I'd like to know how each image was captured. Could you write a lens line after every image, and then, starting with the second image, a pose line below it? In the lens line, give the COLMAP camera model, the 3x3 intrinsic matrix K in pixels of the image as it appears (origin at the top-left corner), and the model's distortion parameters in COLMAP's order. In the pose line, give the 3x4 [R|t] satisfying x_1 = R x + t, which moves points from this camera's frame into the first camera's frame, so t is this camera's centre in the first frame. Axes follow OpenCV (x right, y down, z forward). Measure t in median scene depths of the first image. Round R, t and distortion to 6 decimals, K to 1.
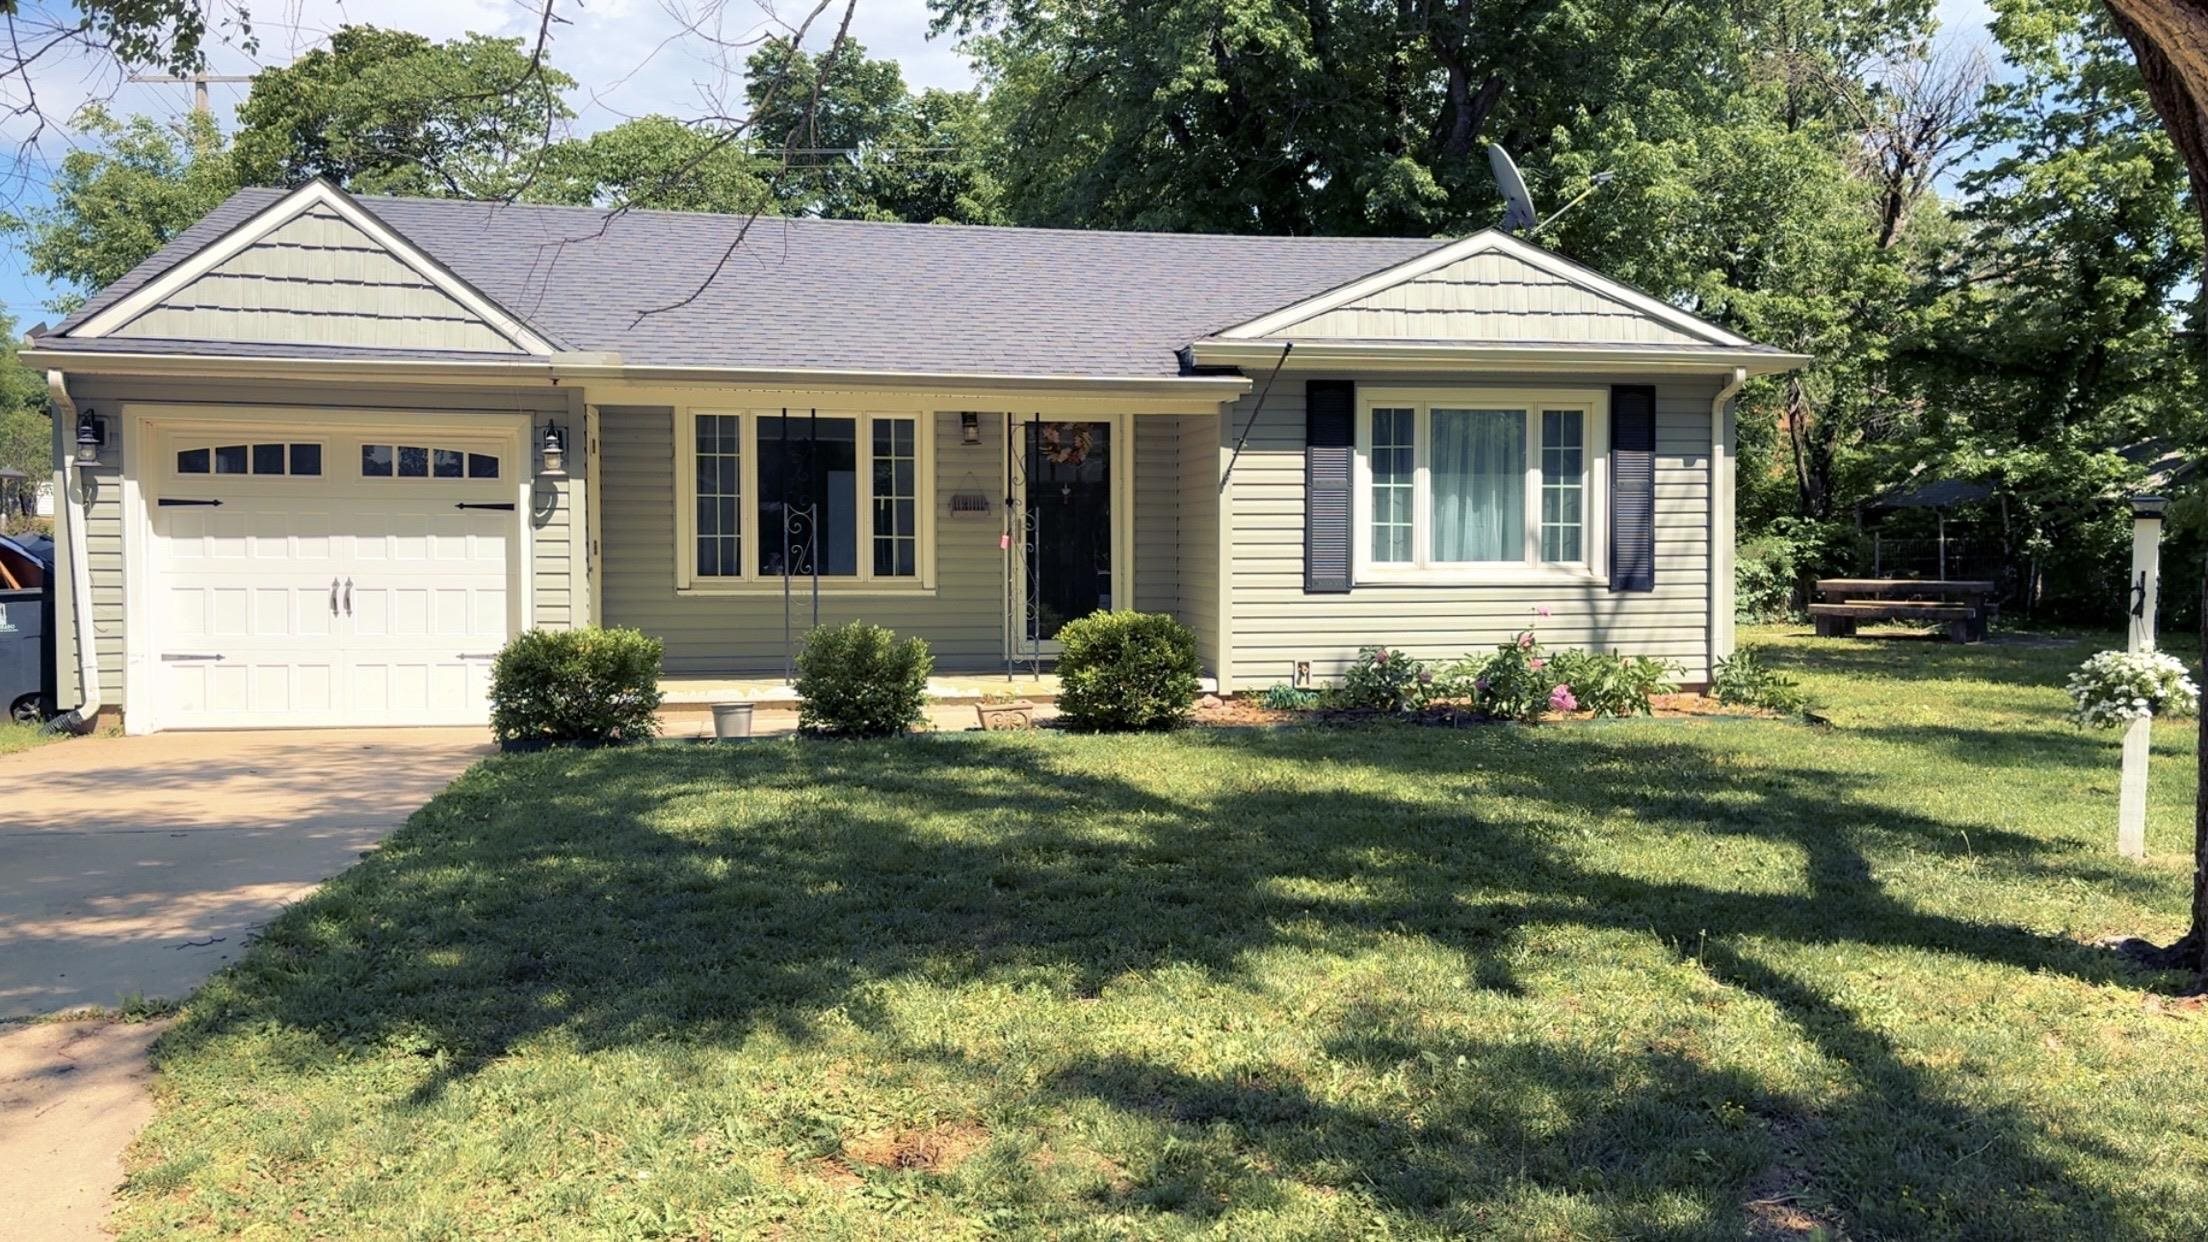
lens RADIAL K [[1778.2, 0, 1102.3], [0, 1778.2, 617.5], [0, 0, 1]] dist [0.076421, -0.092608]
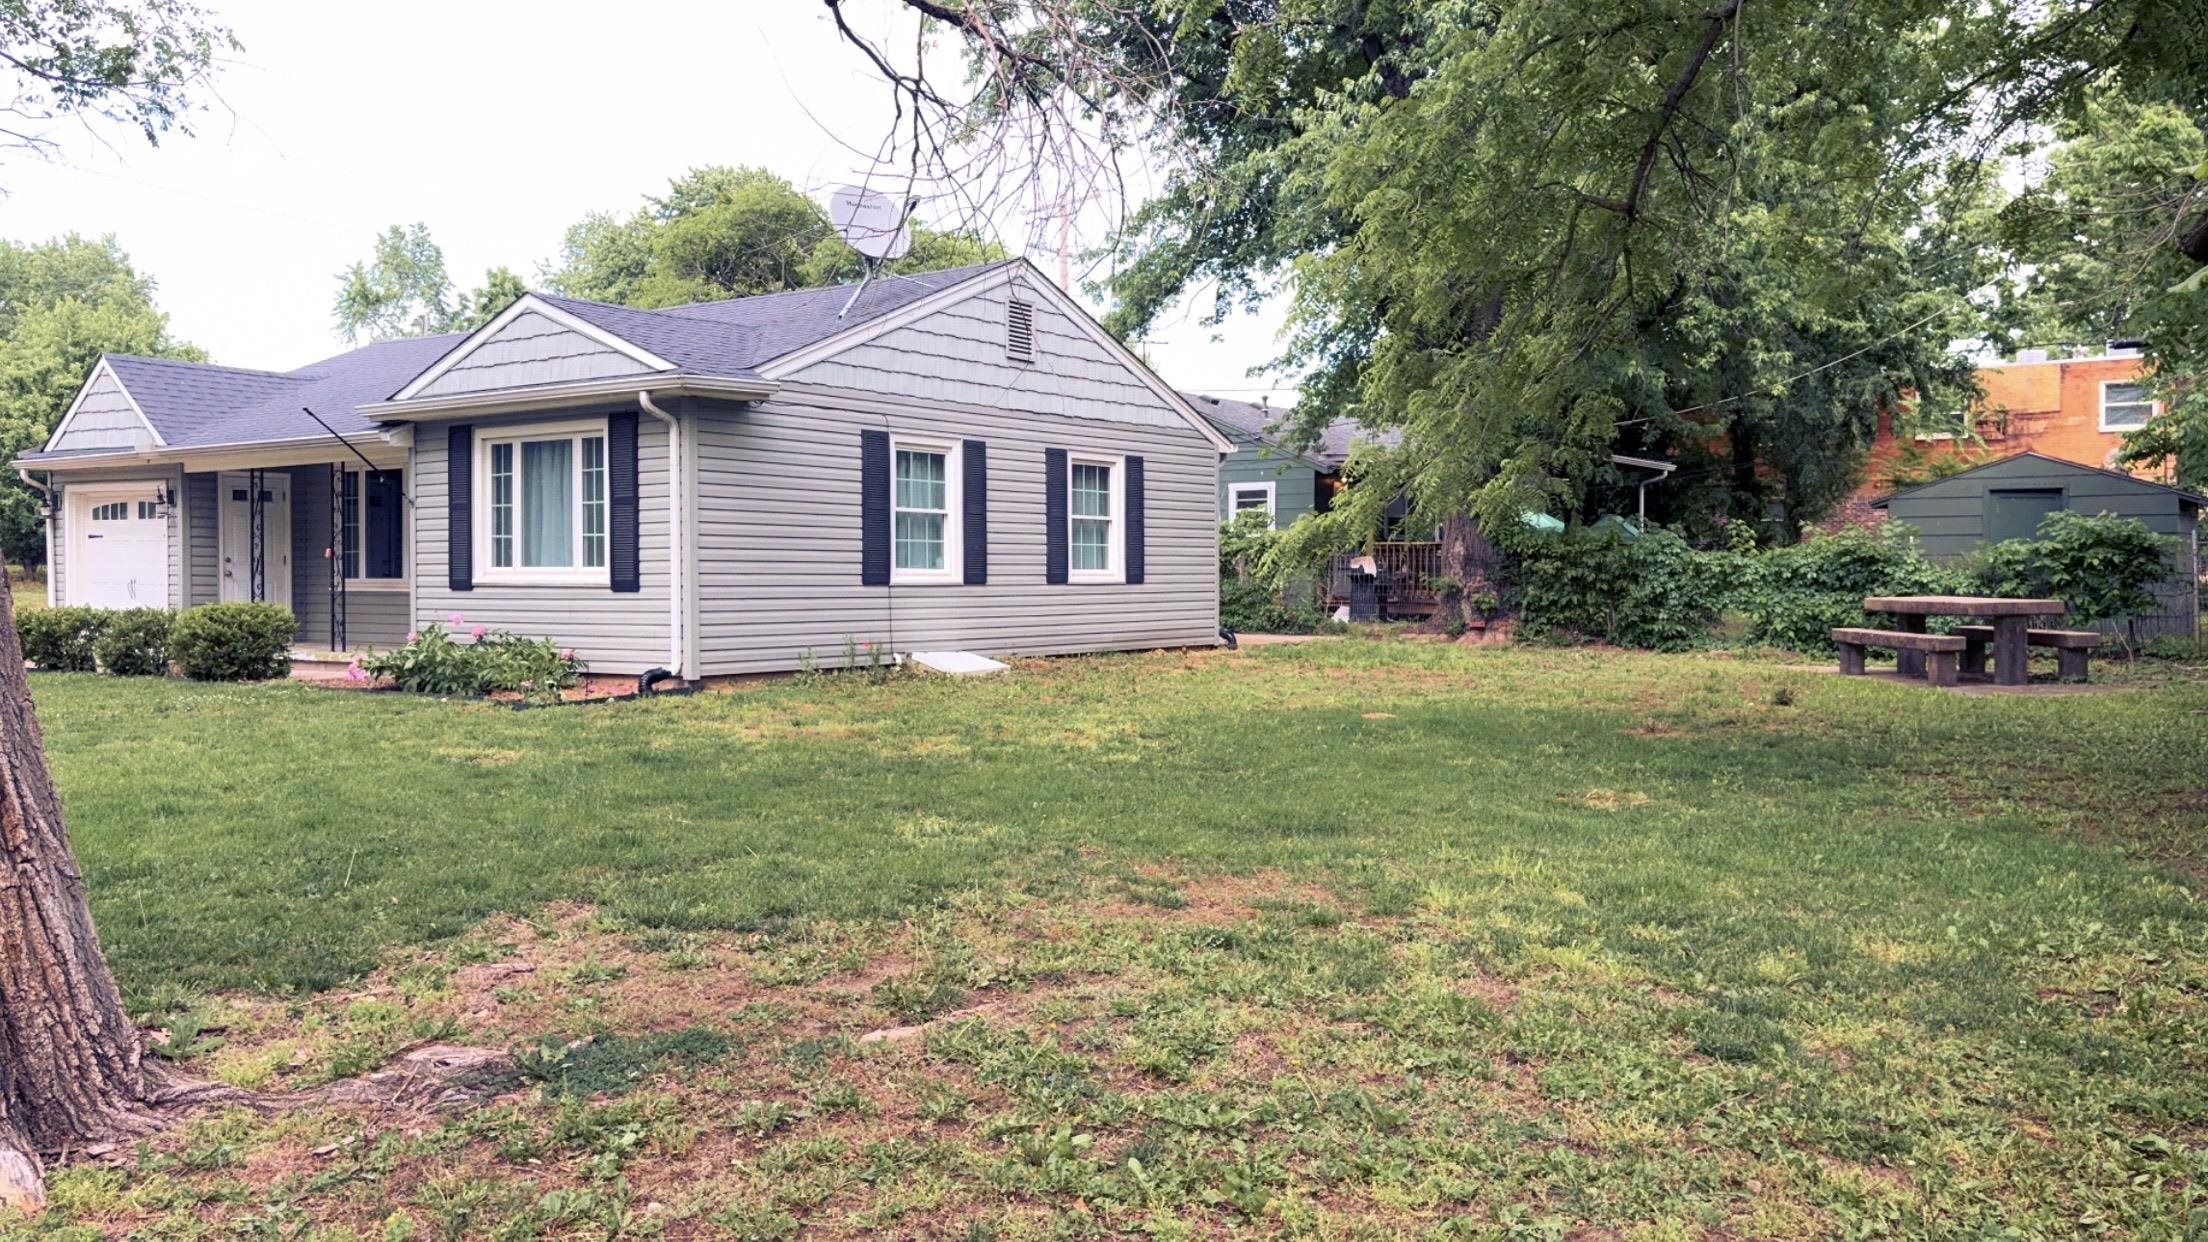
lens RADIAL K [[1778.2, 0, 1100.4], [0, 1778.2, 624.1], [0, 0, 1]] dist [0.076421, -0.092608]
pose [[0.674808, 0.020714, -0.737703, 1.358265], [-0.021594, 0.999732, 0.008319, -0.009963], [0.737678, 0.010317, 0.675074, 0.449950]]
